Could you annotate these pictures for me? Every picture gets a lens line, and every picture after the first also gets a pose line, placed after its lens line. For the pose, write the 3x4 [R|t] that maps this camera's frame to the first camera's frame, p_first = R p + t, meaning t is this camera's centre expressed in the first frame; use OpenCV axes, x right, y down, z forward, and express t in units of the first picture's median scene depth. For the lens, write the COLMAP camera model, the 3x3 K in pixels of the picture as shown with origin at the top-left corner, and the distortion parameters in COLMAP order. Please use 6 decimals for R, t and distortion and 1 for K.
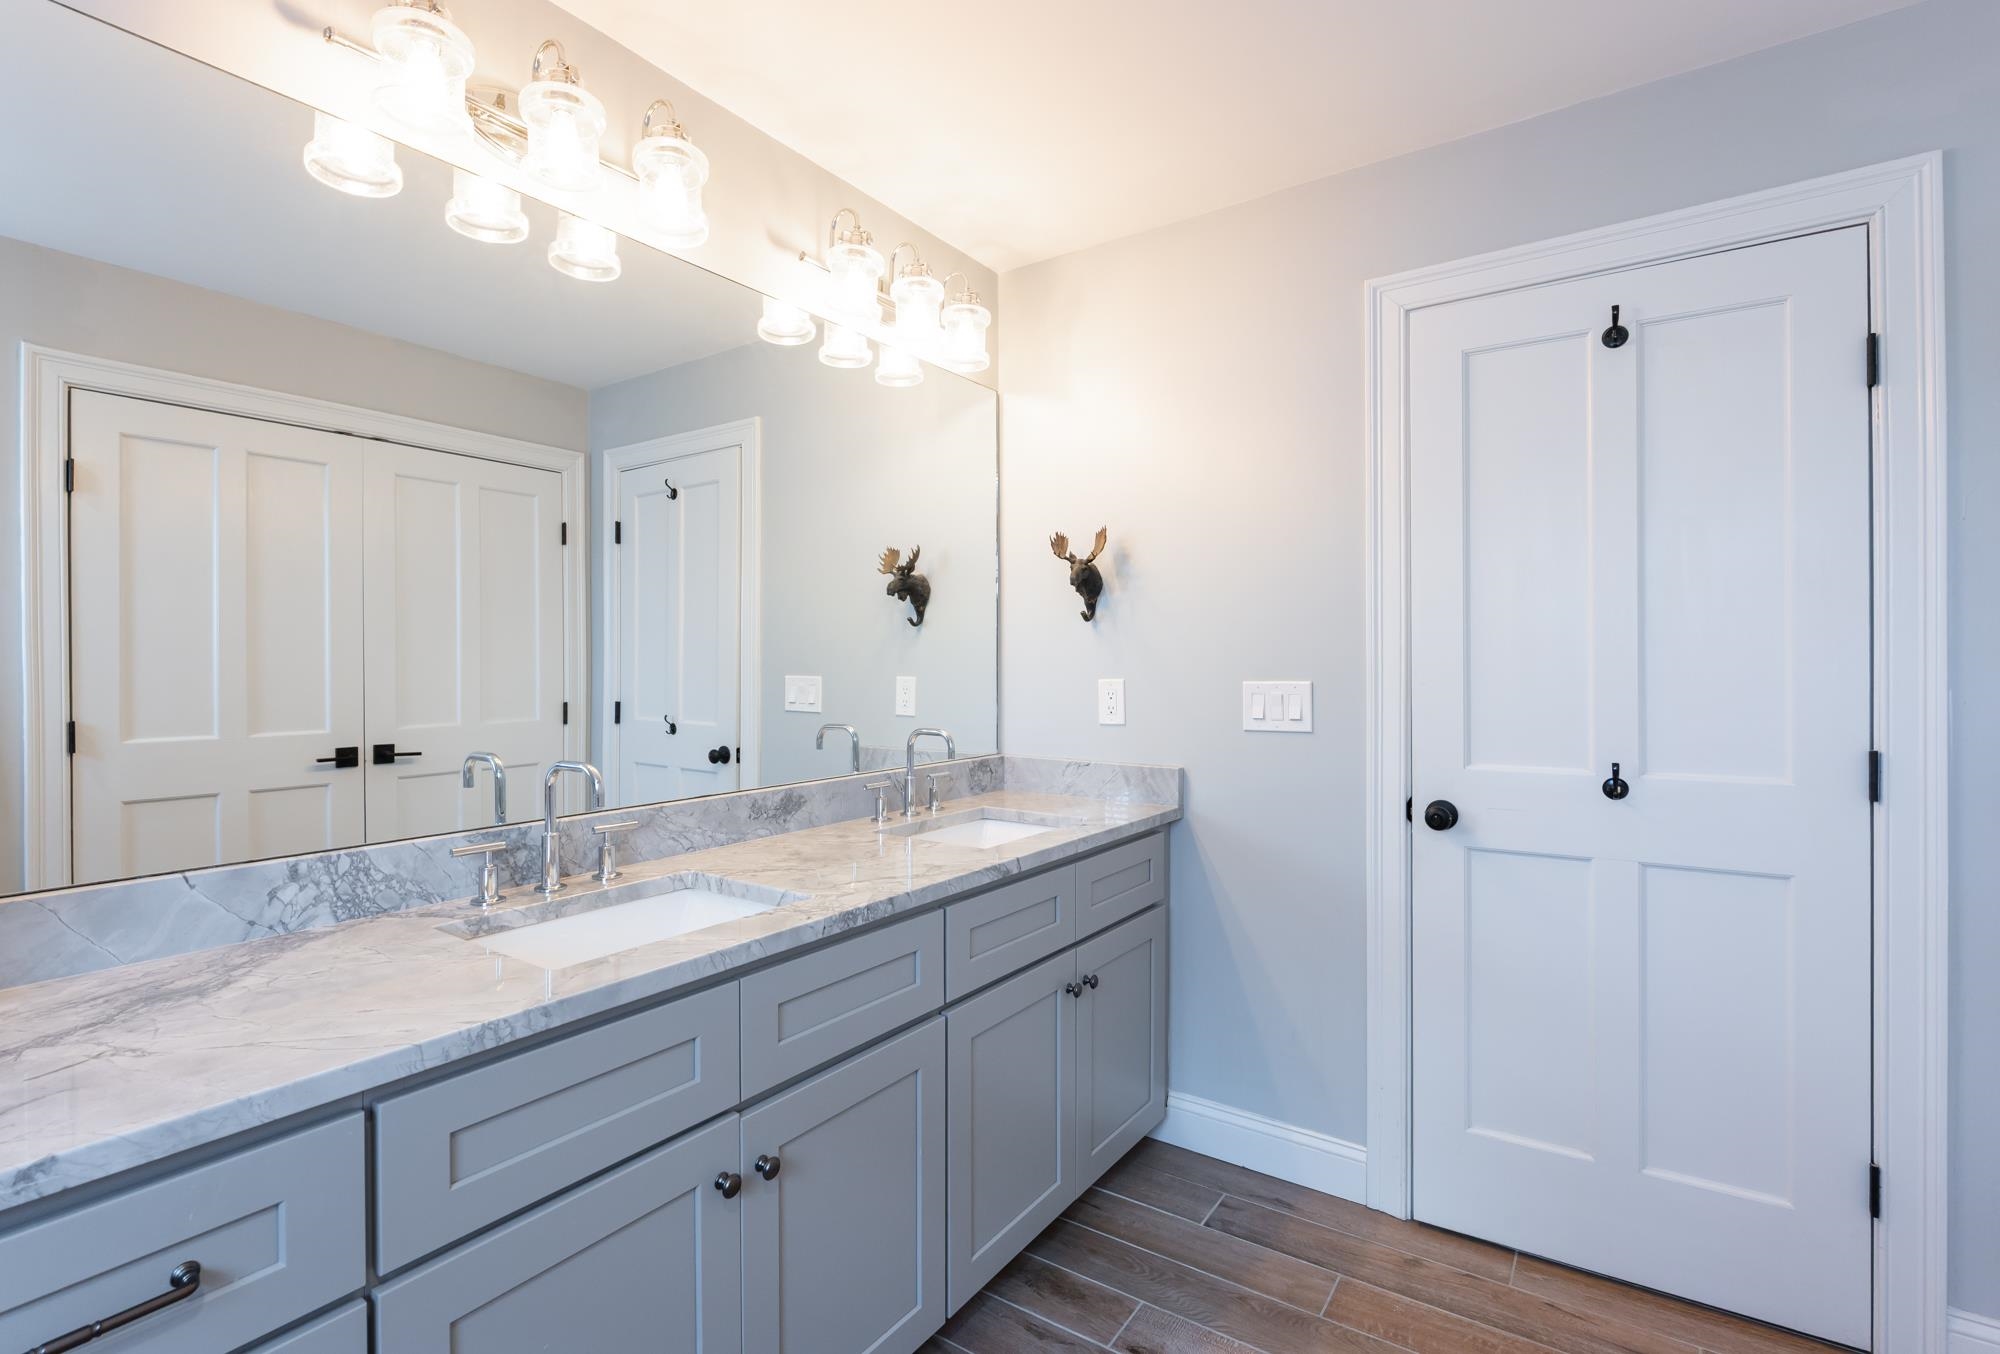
lens RADIAL K [[923.7, 0, 1007.5], [0, 923.7, 672.1], [0, 0, 1]] dist [-0.014227, -0.000172]
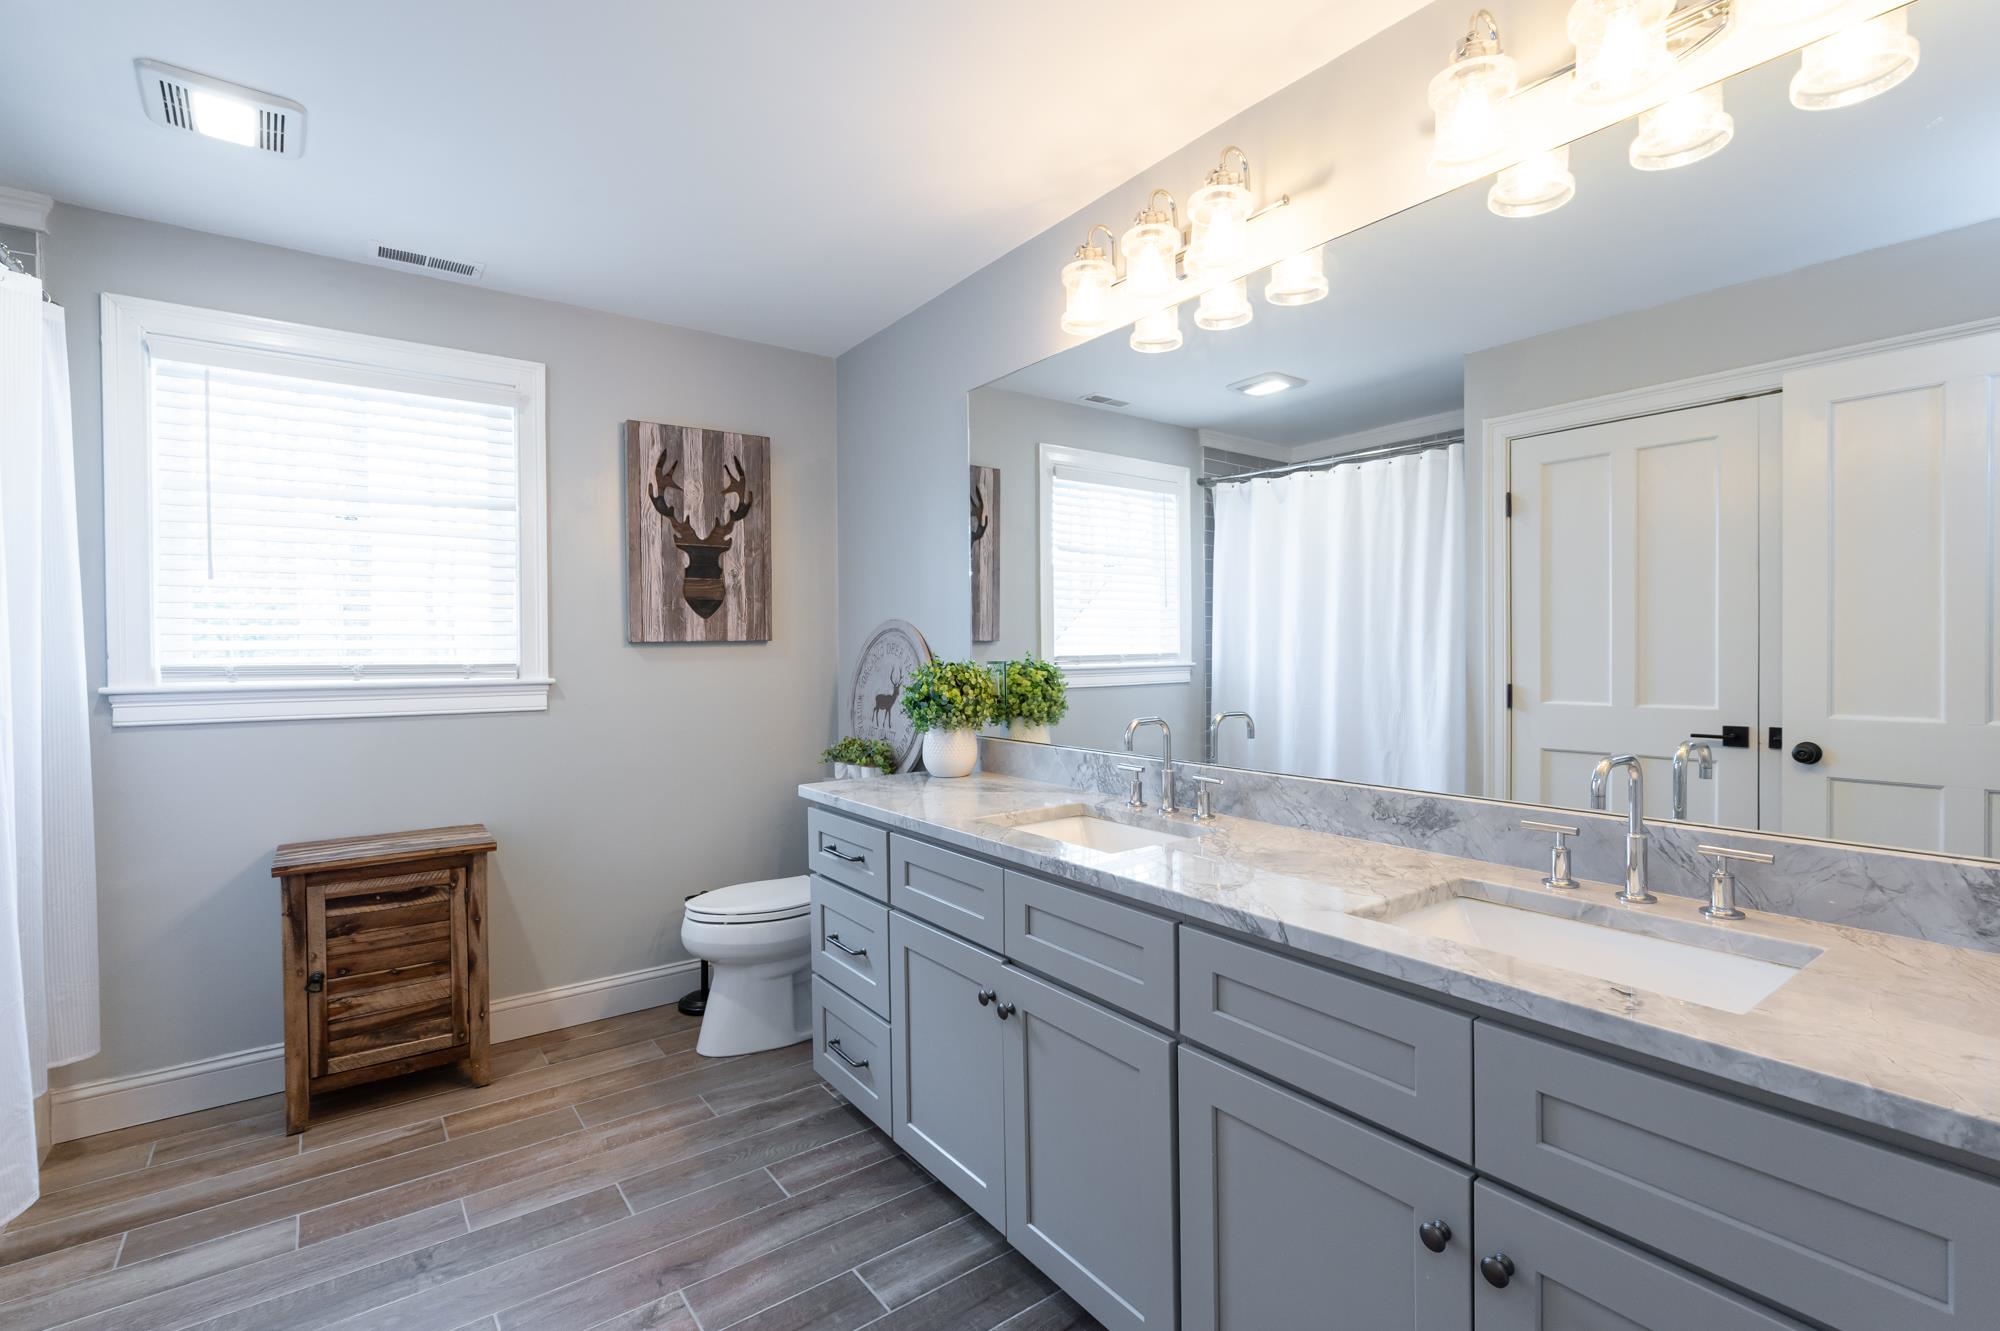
lens RADIAL K [[923.7, 0, 1008.5], [0, 923.7, 654.2], [0, 0, 1]] dist [-0.014227, -0.000172]
pose [[-0.322006, 0.016095, -0.946601, 0.699488], [0.003045, 0.999868, 0.015965, -0.017489], [0.946733, 0.002258, -0.322013, 0.957588]]
